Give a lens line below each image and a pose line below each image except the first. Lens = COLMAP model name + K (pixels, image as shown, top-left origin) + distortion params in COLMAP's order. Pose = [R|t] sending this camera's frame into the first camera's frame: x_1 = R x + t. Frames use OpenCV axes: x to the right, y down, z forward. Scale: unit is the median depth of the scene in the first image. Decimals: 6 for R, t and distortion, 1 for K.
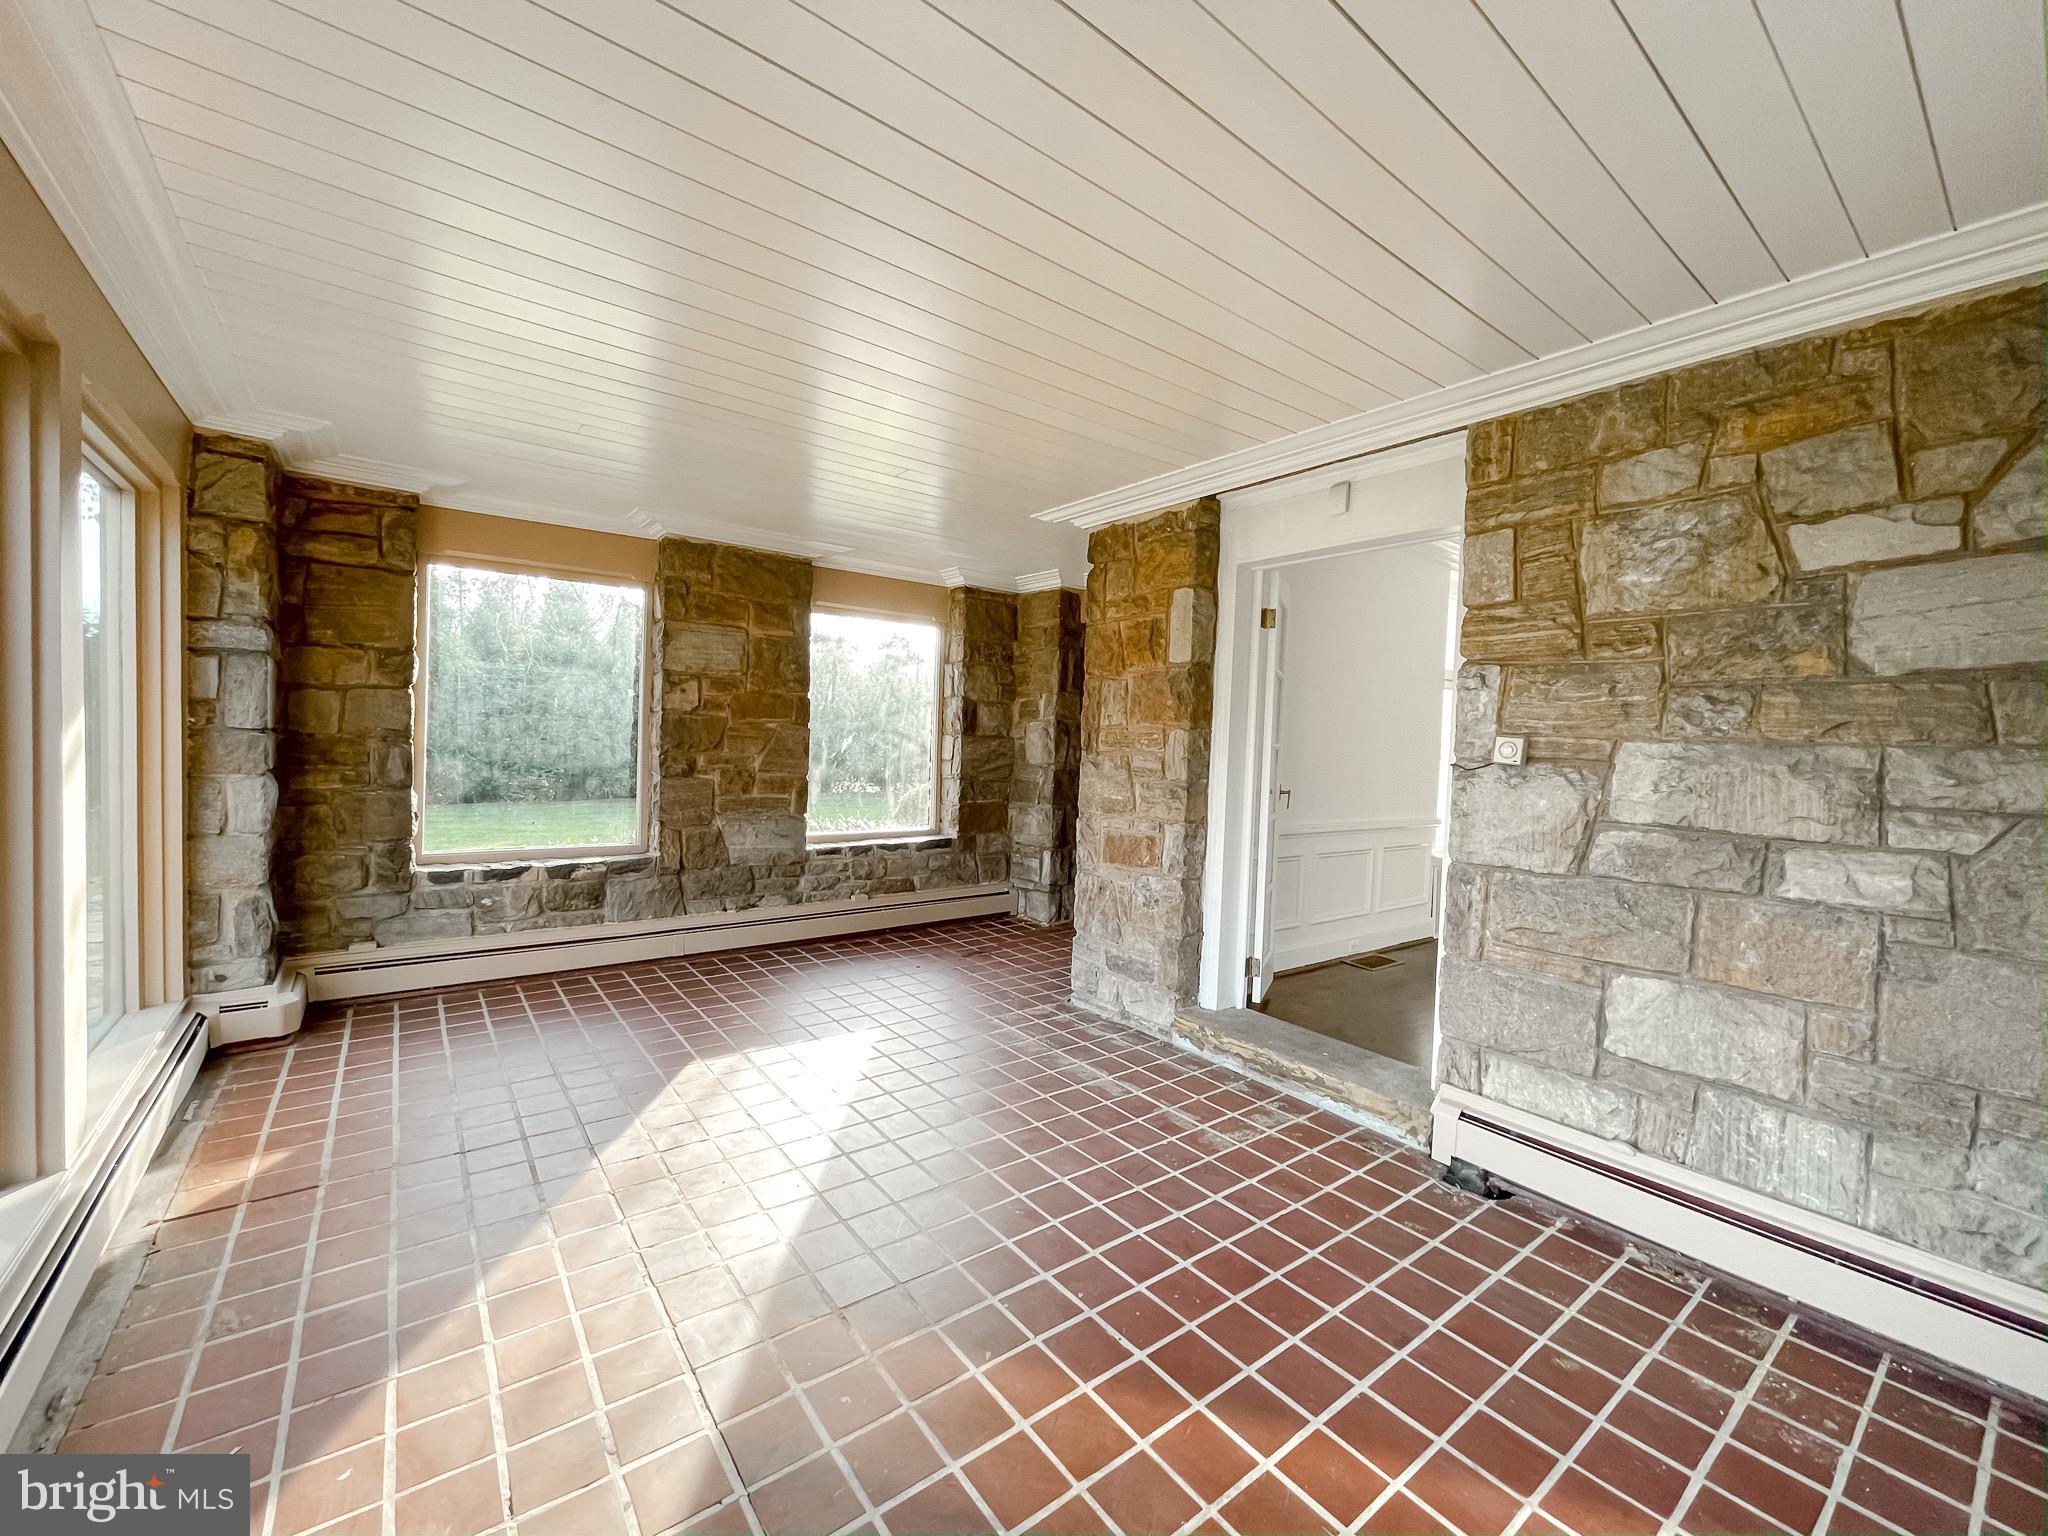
lens RADIAL K [[831.3, 0, 1012.8], [0, 831.3, 768.7], [0, 0, 1]] dist [-0.000535, -0.000034]
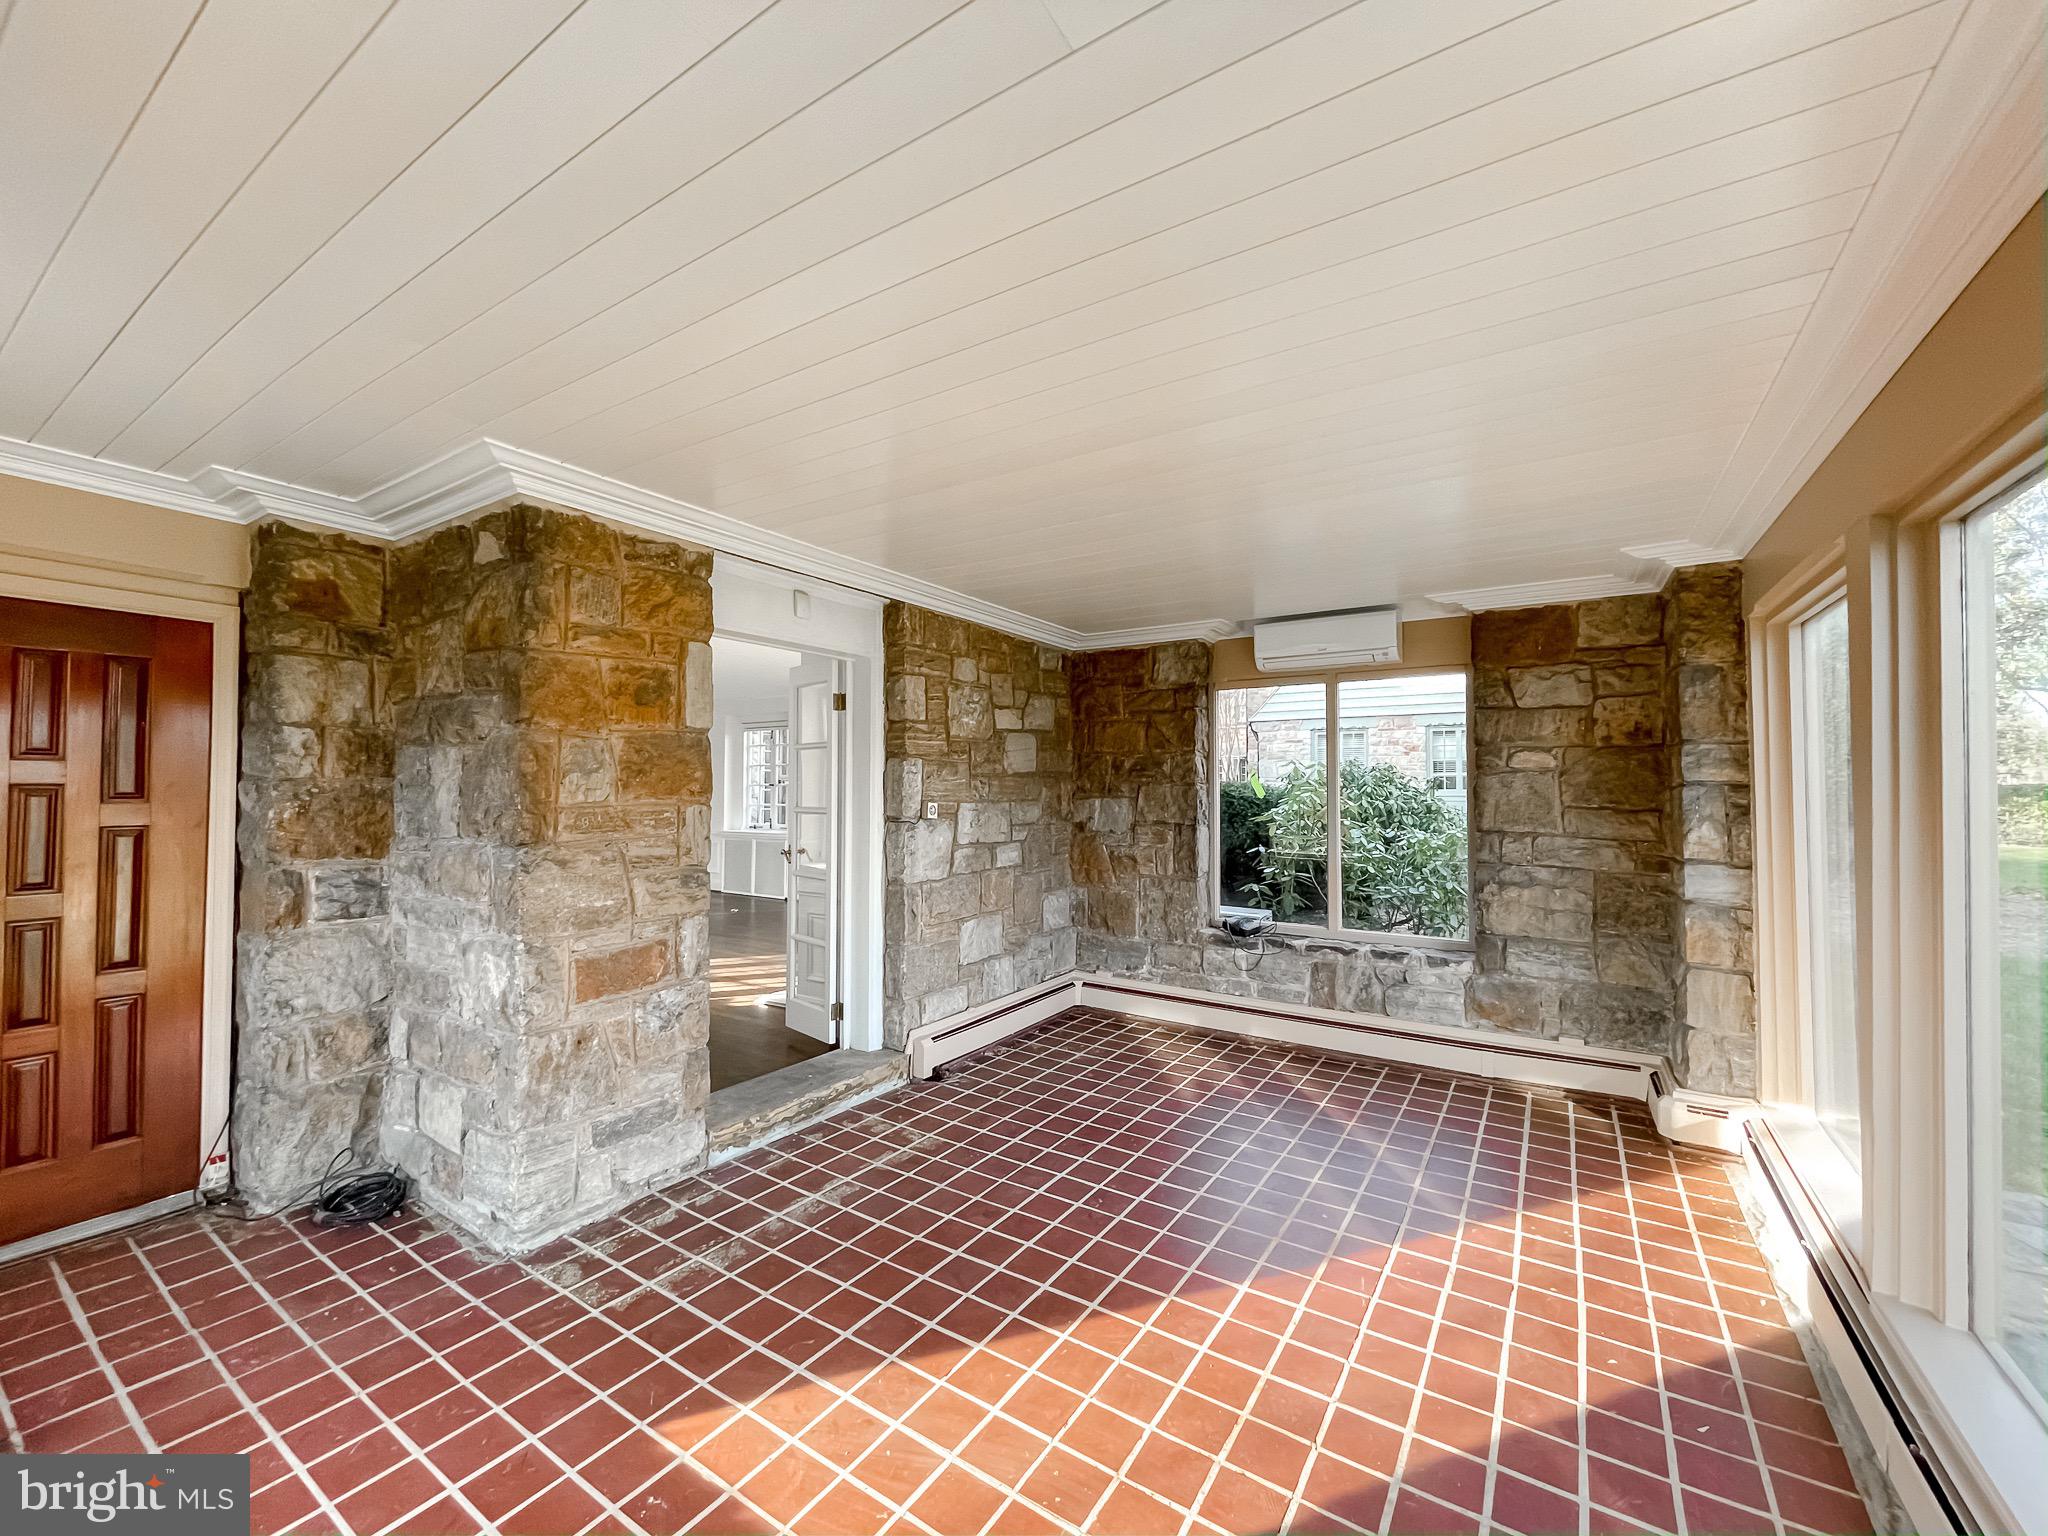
lens RADIAL K [[831.3, 0, 1012.8], [0, 831.3, 768.7], [0, 0, 1]] dist [-0.000535, -0.000034]
pose [[-0.331641, -0.014679, 0.943291, -1.003272], [0.018943, 0.999574, 0.022214, -0.136259], [-0.943215, 0.025236, -0.331222, 1.355734]]
